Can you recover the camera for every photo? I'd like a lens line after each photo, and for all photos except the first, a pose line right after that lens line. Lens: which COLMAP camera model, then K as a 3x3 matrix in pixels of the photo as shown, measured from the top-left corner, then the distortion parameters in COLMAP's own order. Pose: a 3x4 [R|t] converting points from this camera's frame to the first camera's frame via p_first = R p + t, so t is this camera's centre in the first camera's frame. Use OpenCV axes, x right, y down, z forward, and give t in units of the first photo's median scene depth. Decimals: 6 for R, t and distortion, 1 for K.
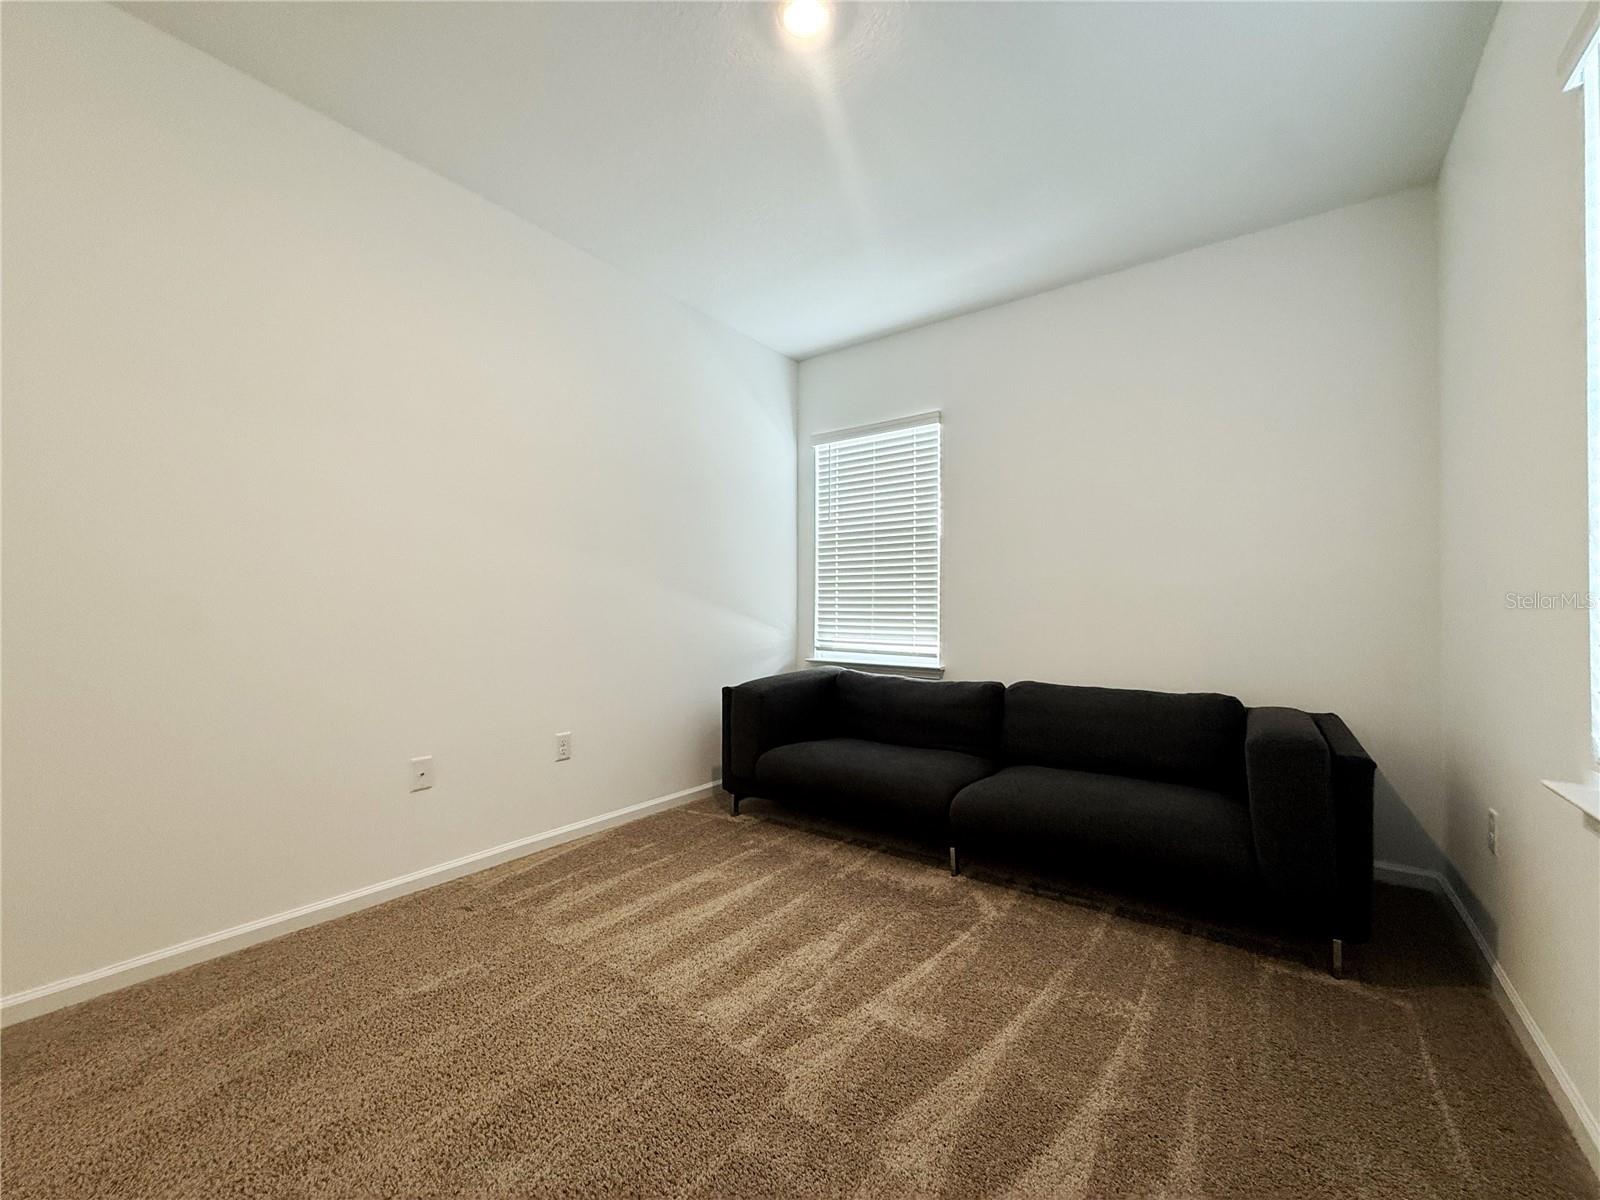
lens RADIAL K [[641.3, 0, 800.0], [0, 641.3, 600.0], [0, 0, 1]] dist [-0.001213, -0.000080]
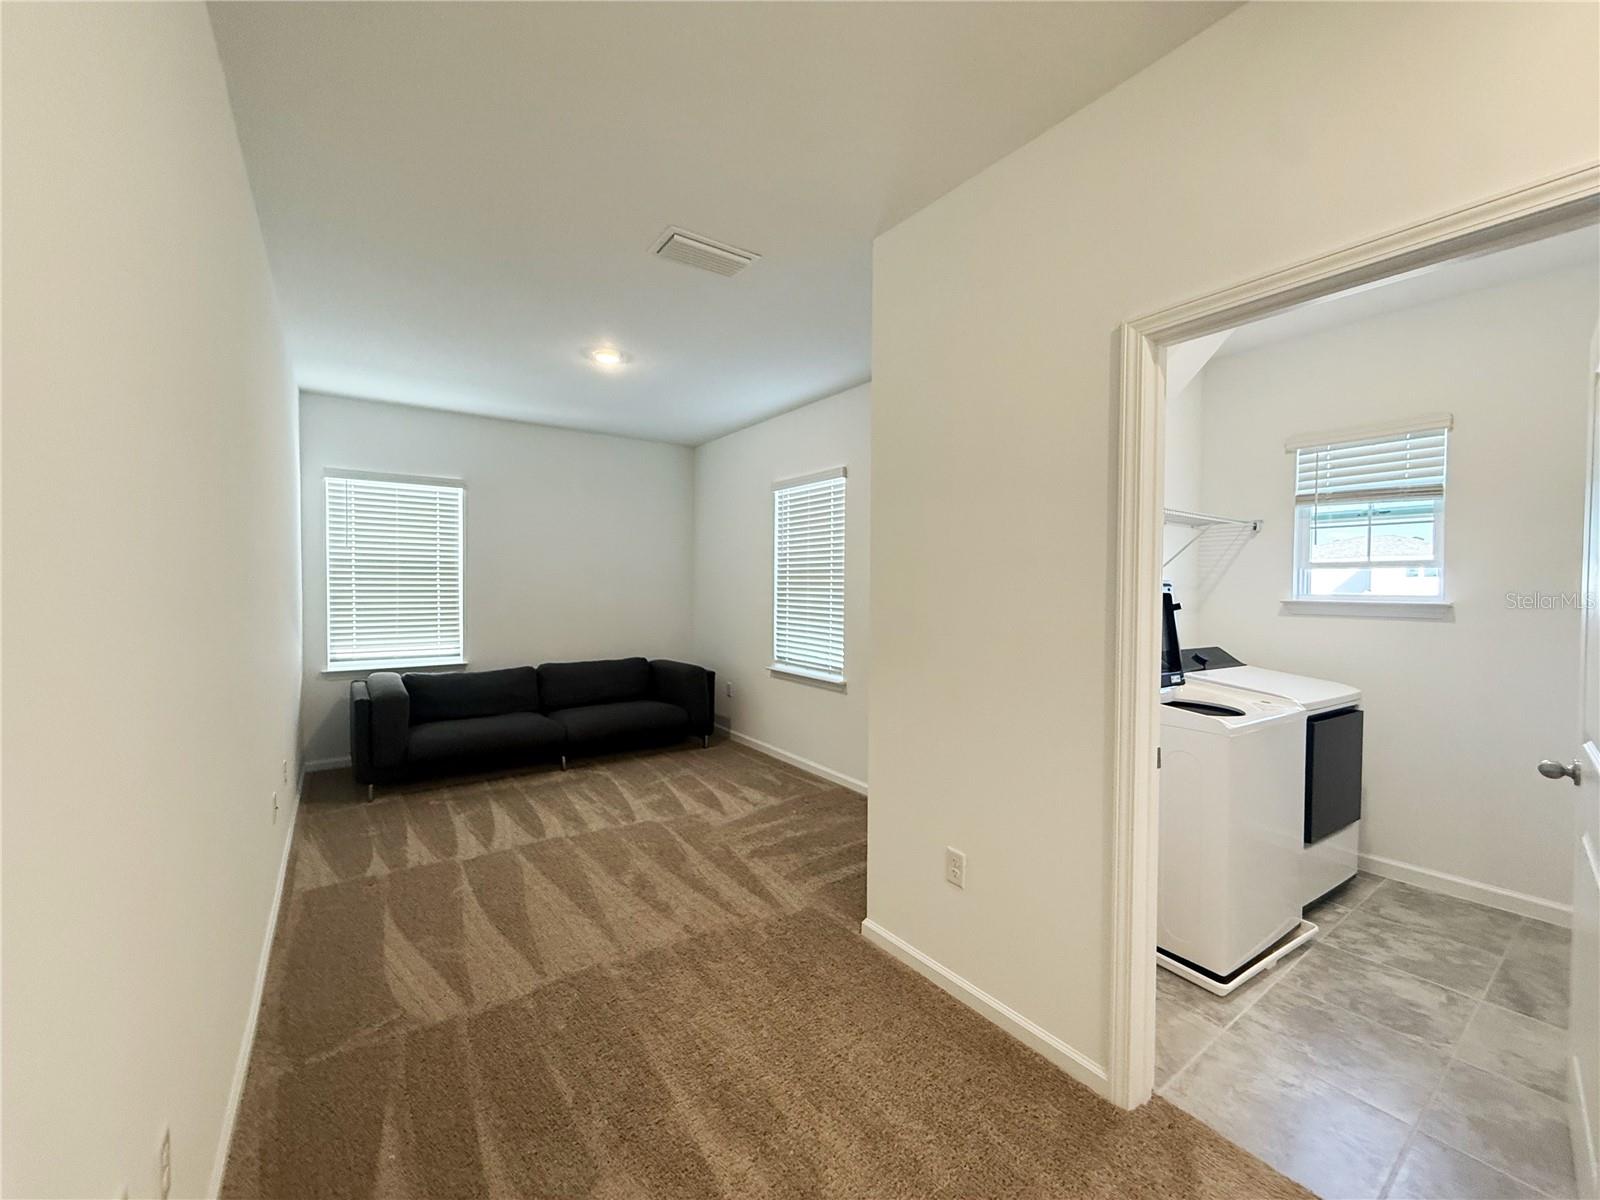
lens RADIAL K [[637.5, 0, 797.0], [0, 637.5, 600.2], [0, 0, 1]] dist [-0.001176, 0.000417]
pose [[0.296096, -0.025955, 0.954805, -1.067422], [-0.018568, 0.999285, 0.032922, -0.109912], [-0.954978, -0.027477, 0.295403, -0.136474]]
